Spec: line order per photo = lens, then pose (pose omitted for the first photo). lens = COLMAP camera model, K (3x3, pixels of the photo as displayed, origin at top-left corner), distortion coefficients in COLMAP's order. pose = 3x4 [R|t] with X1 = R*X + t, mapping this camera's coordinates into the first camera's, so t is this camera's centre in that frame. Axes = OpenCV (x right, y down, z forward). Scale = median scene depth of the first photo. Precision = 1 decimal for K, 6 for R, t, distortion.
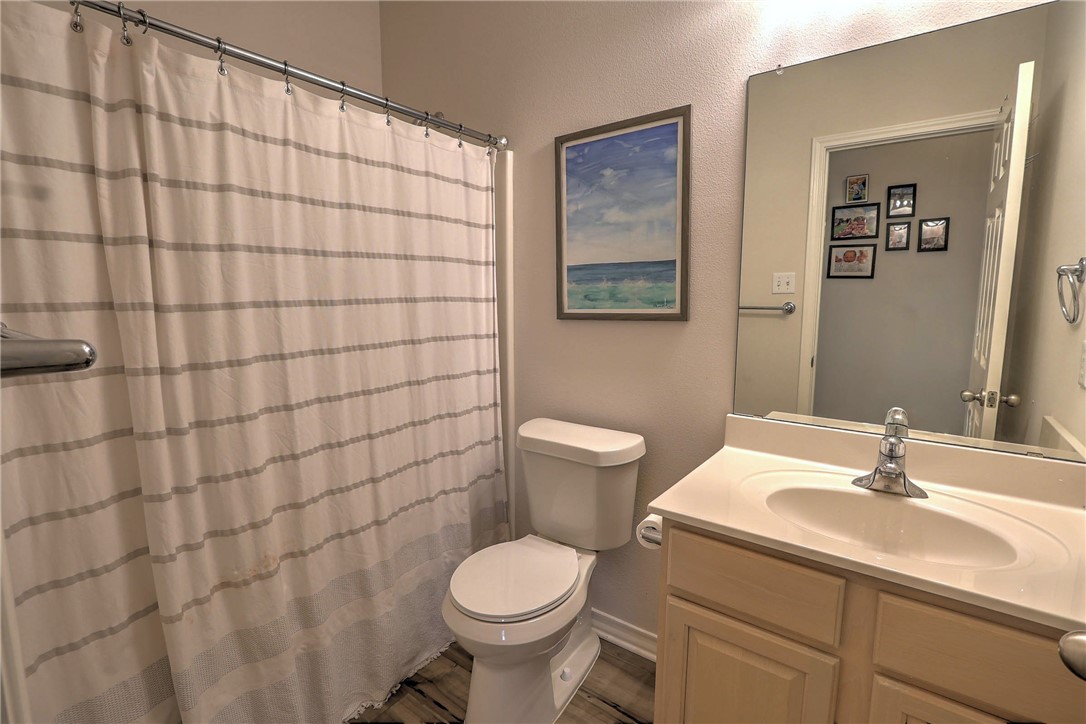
lens RADIAL K [[505.2, 0, 552.1], [0, 505.2, 358.2], [0, 0, 1]] dist [-0.012775, 0.000570]
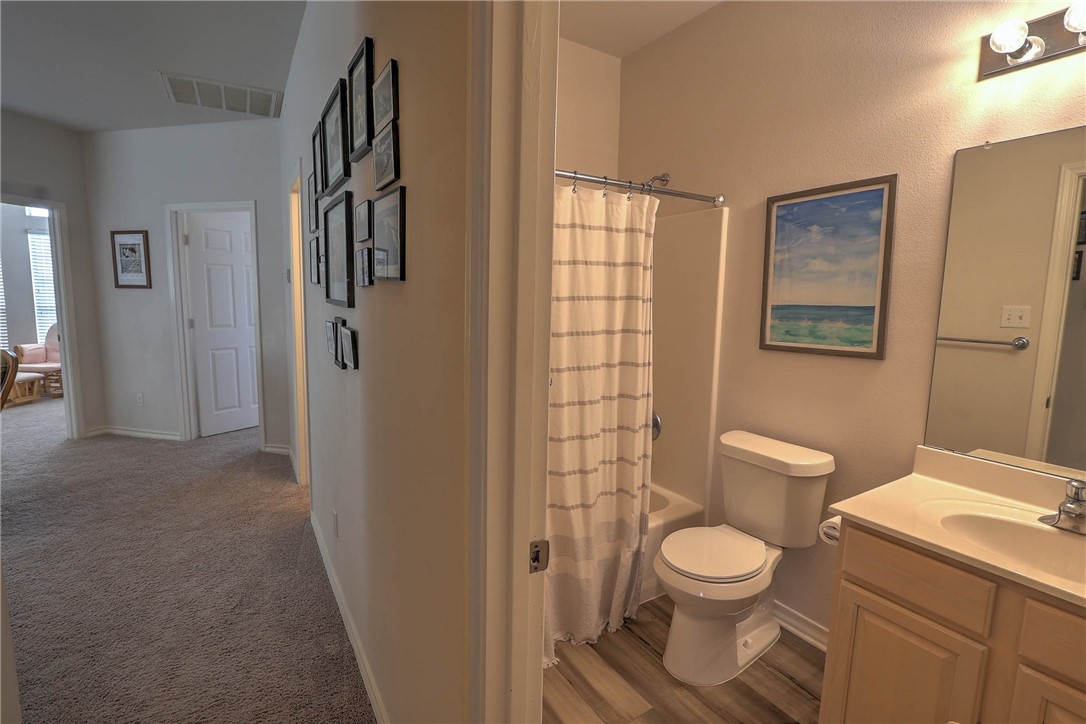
lens RADIAL K [[505.2, 0, 552.1], [0, 505.2, 358.2], [0, 0, 1]] dist [-0.012775, 0.000570]
pose [[0.933542, 0.061101, -0.353221, -0.029682], [-0.064206, 0.997932, 0.002933, -0.033119], [0.352670, 0.019940, 0.935535, -0.329445]]
